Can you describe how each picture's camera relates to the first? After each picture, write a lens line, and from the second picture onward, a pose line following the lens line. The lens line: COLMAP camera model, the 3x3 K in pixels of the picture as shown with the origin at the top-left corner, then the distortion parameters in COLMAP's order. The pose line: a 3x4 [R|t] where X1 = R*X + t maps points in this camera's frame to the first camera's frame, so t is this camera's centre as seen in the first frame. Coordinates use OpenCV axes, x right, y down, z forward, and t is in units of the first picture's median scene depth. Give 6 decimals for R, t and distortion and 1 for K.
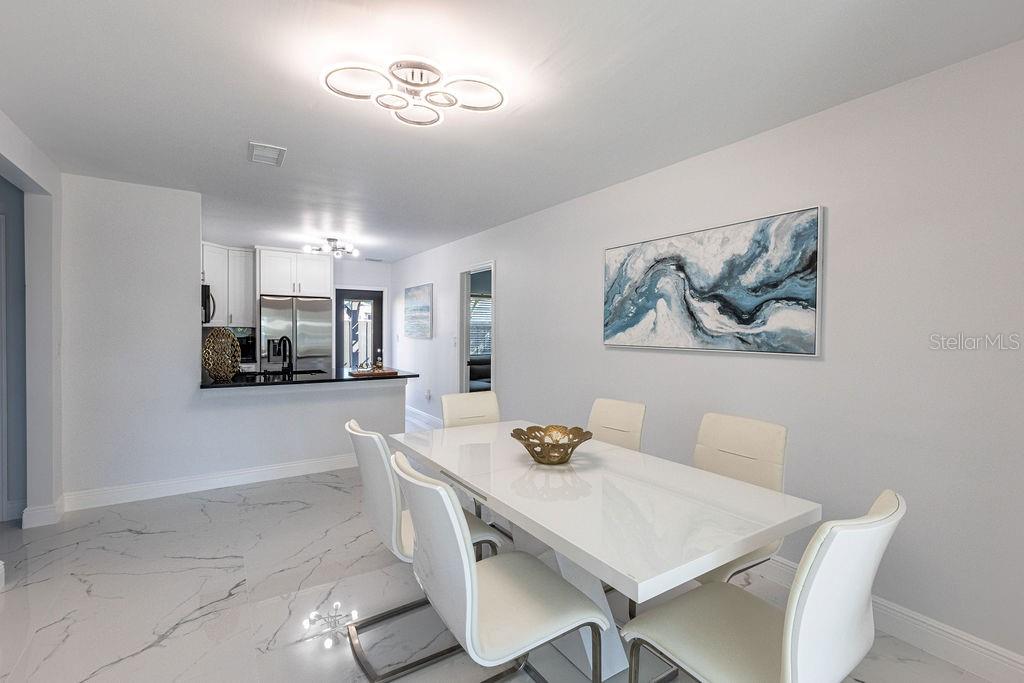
lens RADIAL K [[458.4, 0, 511.3], [0, 458.4, 337.9], [0, 0, 1]] dist [-0.001845, 0.000200]
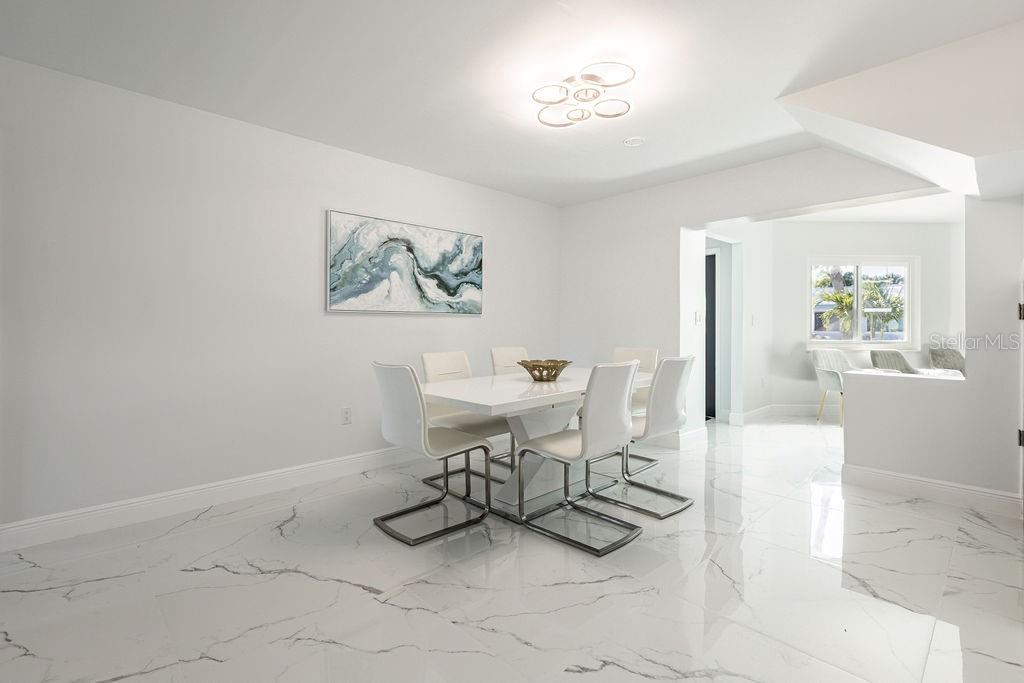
lens RADIAL K [[458.4, 0, 509.7], [0, 458.4, 321.9], [0, 0, 1]] dist [-0.001845, 0.000200]
pose [[-0.175437, -0.001413, 0.984490, -0.992133], [0.014453, 0.999888, 0.004011, 0.051206], [-0.984385, 0.014933, -0.175397, 0.996581]]
